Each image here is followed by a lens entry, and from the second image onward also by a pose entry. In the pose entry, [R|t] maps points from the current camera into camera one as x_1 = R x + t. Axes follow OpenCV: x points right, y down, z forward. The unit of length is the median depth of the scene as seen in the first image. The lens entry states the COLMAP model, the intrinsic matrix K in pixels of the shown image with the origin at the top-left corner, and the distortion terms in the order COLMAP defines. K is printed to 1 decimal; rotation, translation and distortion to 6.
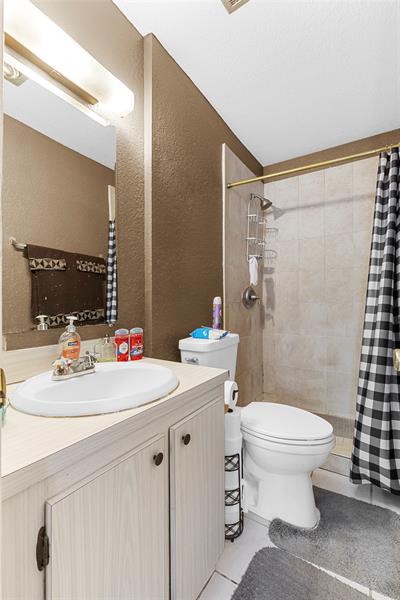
lens RADIAL K [[269.8, 0, 204.5], [0, 269.8, 303.7], [0, 0, 1]] dist [0.004270, -0.001069]
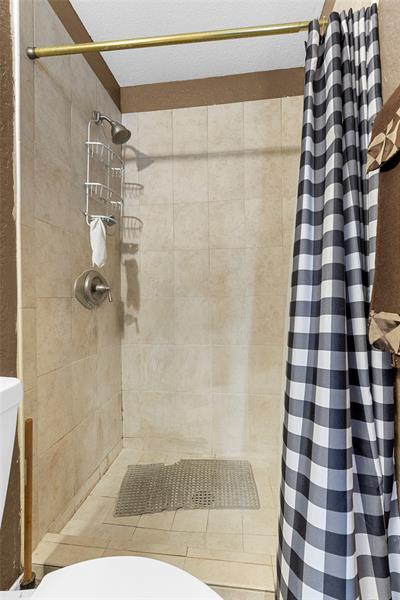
lens RADIAL K [[269.8, 0, 198.9], [0, 269.8, 298.1], [0, 0, 1]] dist [0.004270, -0.001069]
pose [[0.913702, -0.005485, 0.406347, 0.134957], [0.007446, 0.999967, -0.003243, 0.000972], [-0.406316, 0.005989, 0.913713, 0.366125]]
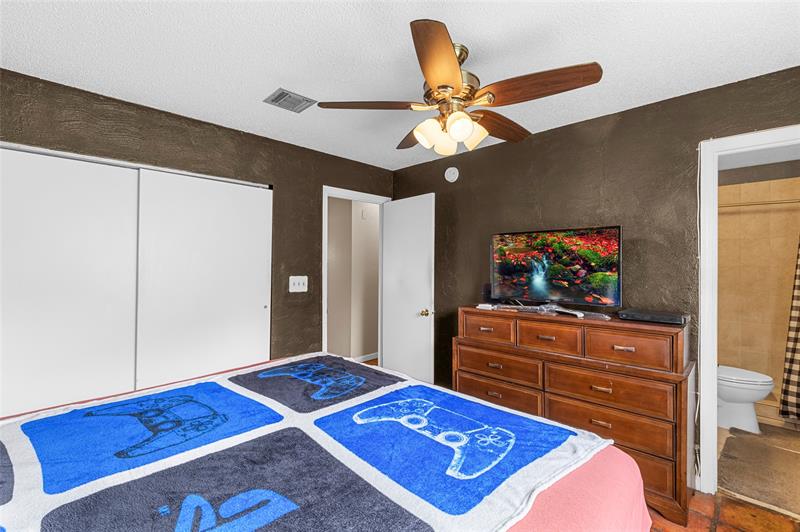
lens RADIAL K [[359.8, 0, 393.4], [0, 359.8, 262.5], [0, 0, 1]] dist [0.004270, -0.001069]
pose [[0.975353, 0.008290, -0.220495, -0.700729], [-0.008368, 0.999965, 0.000584, -0.132107], [0.220492, 0.001275, 0.975388, -0.904701]]
